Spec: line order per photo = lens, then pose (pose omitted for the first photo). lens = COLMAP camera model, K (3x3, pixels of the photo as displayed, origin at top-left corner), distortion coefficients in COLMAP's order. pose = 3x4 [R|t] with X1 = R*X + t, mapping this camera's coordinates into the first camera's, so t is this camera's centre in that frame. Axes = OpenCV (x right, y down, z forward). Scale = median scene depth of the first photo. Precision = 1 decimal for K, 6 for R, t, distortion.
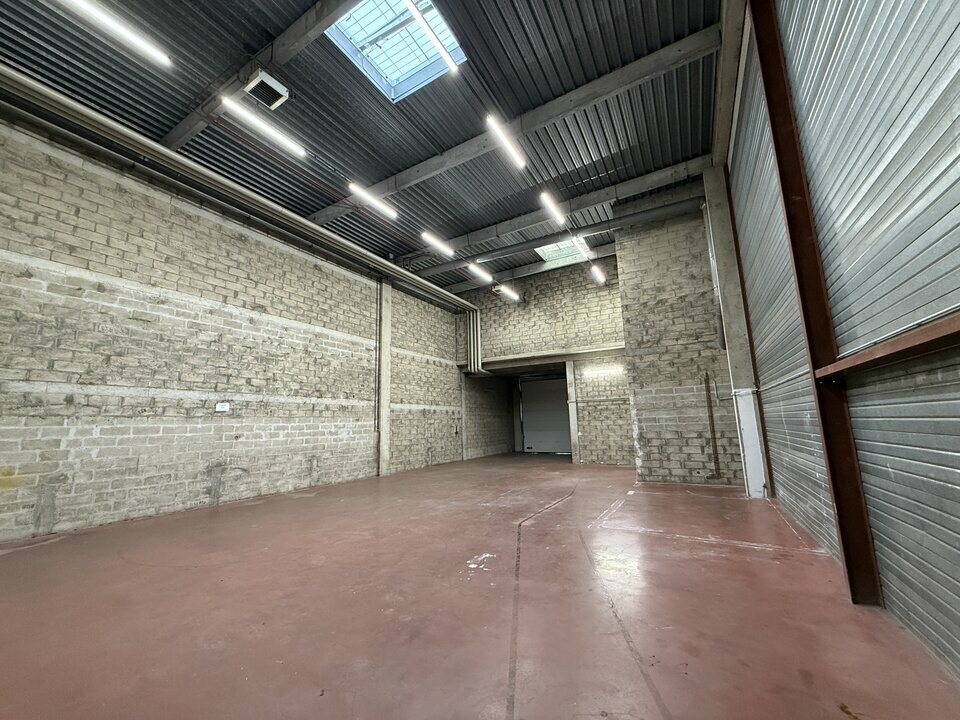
lens RADIAL K [[382.2, 0, 476.8], [0, 382.2, 359.6], [0, 0, 1]] dist [-0.000945, 0.000236]
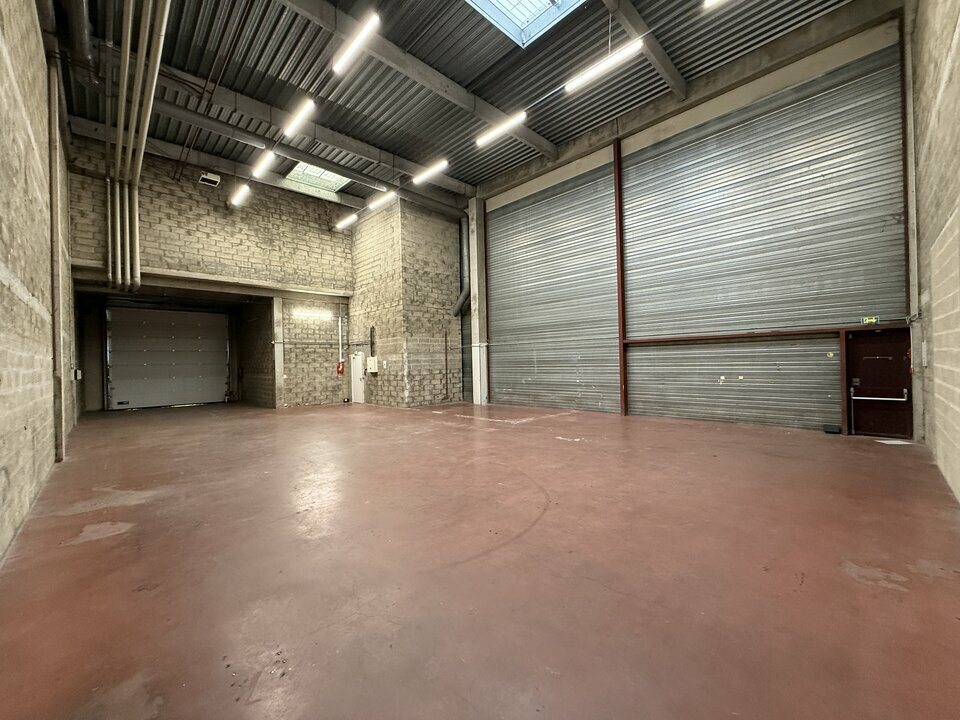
lens RADIAL K [[382.2, 0, 478.4], [0, 382.2, 361.3], [0, 0, 1]] dist [-0.000945, 0.000236]
pose [[0.271562, 0.021332, 0.962185, -0.739357], [-0.145982, 0.989100, 0.019272, 0.099763], [-0.951285, -0.145695, 0.271716, 0.430227]]
